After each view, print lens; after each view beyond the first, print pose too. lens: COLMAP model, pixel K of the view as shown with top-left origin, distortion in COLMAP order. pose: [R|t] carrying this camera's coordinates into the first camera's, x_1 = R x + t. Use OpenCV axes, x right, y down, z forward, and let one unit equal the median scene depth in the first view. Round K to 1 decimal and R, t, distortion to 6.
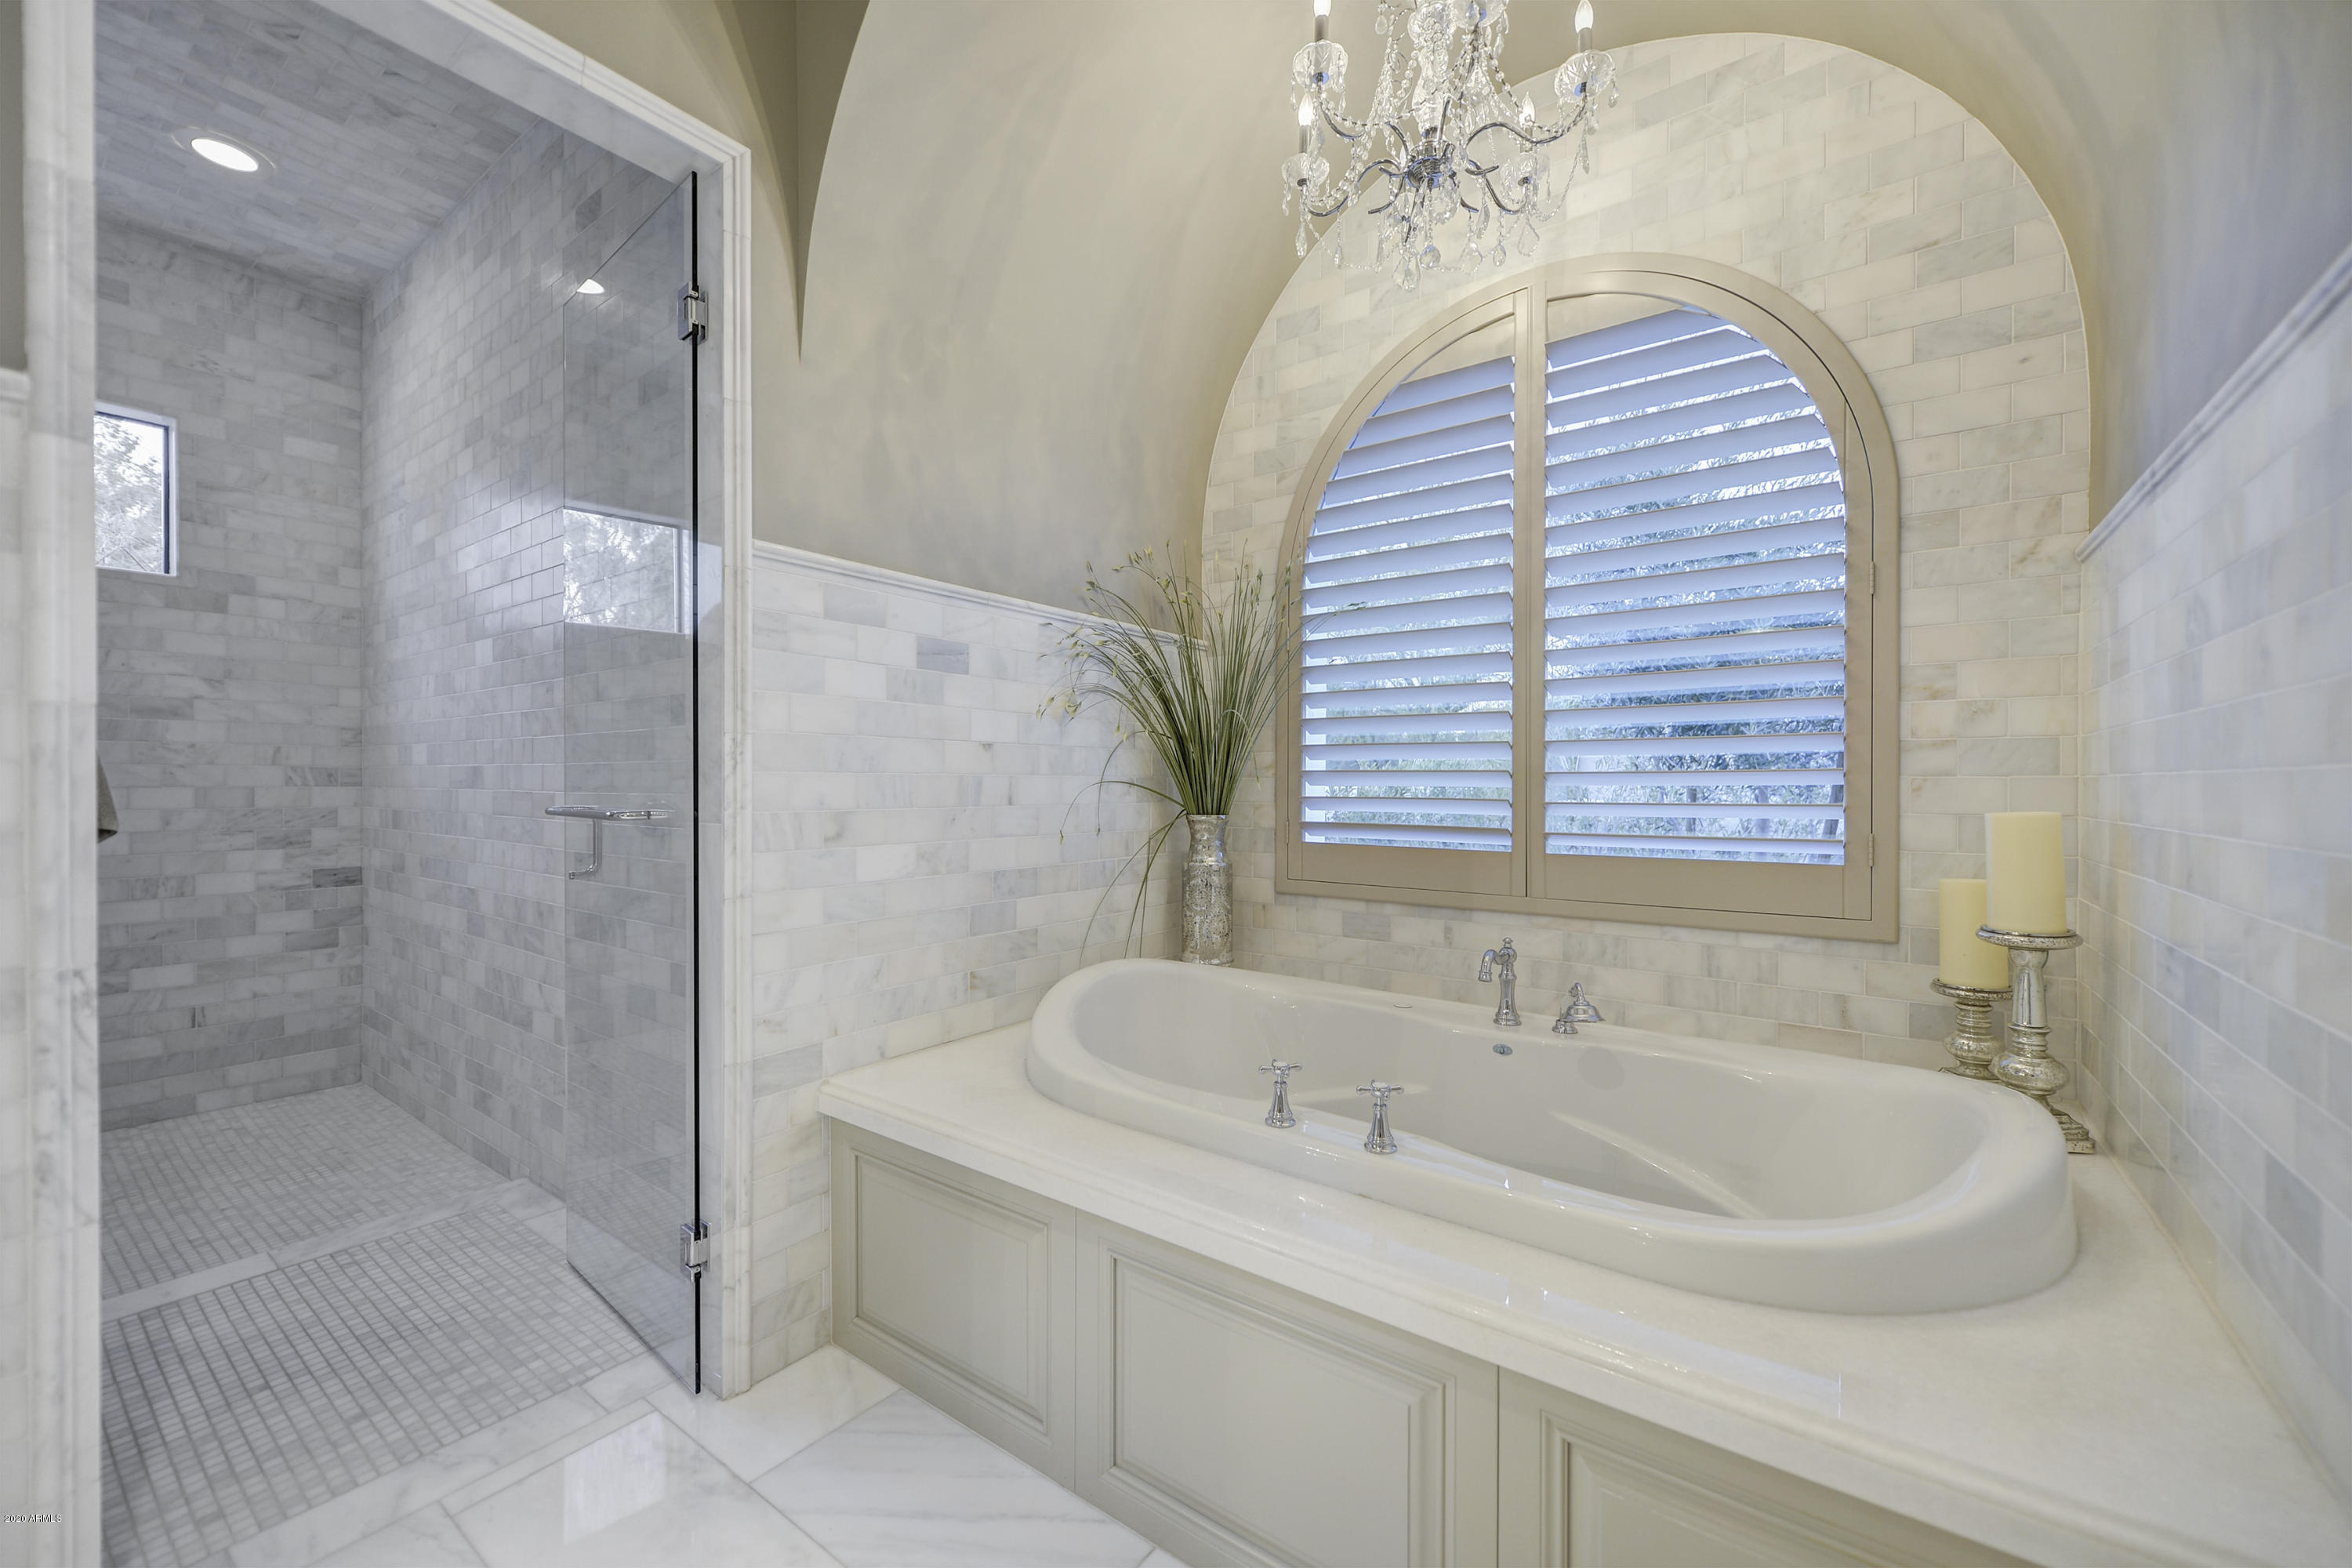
lens RADIAL K [[940.8, 0, 1161.9], [0, 940.8, 788.1], [0, 0, 1]] dist [0.000206, -0.000038]
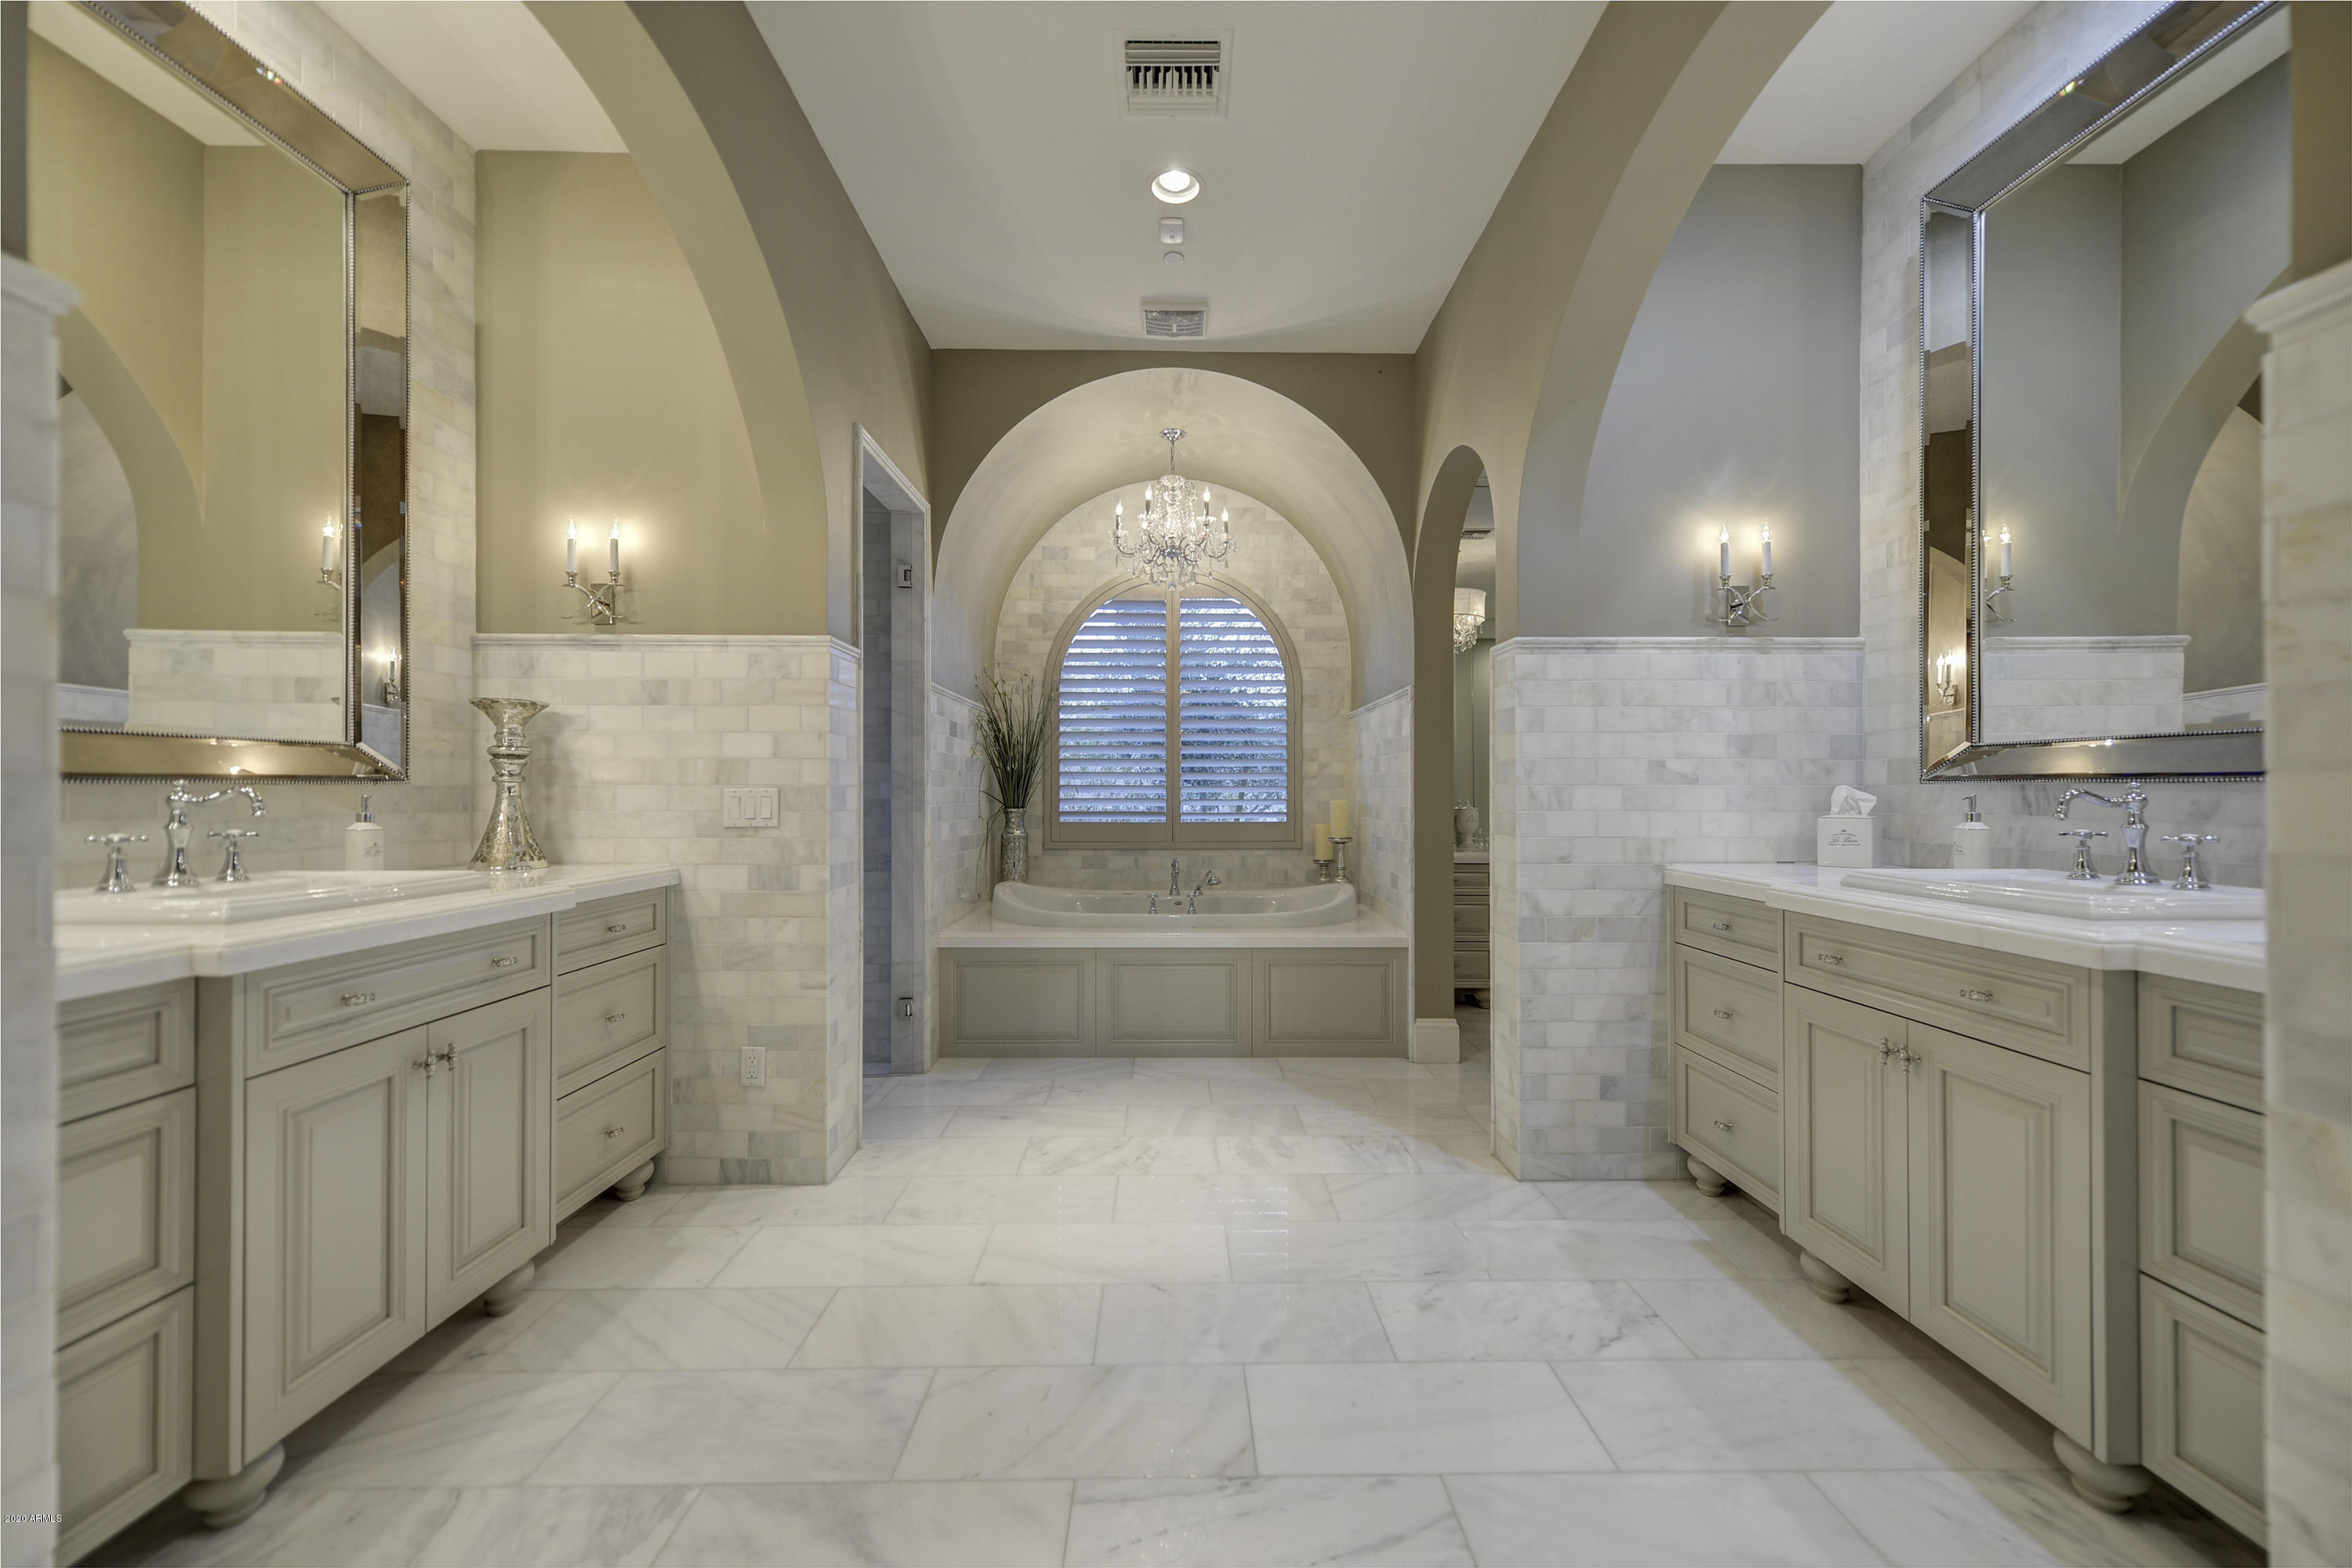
lens RADIAL K [[940.8, 0, 1181.4], [0, 940.8, 783.3], [0, 0, 1]] dist [0.000206, -0.000038]
pose [[0.793203, -0.002765, 0.608951, -1.129047], [0.004792, 0.999987, -0.001701, -0.023750], [-0.608938, 0.004268, 0.793206, -0.935526]]
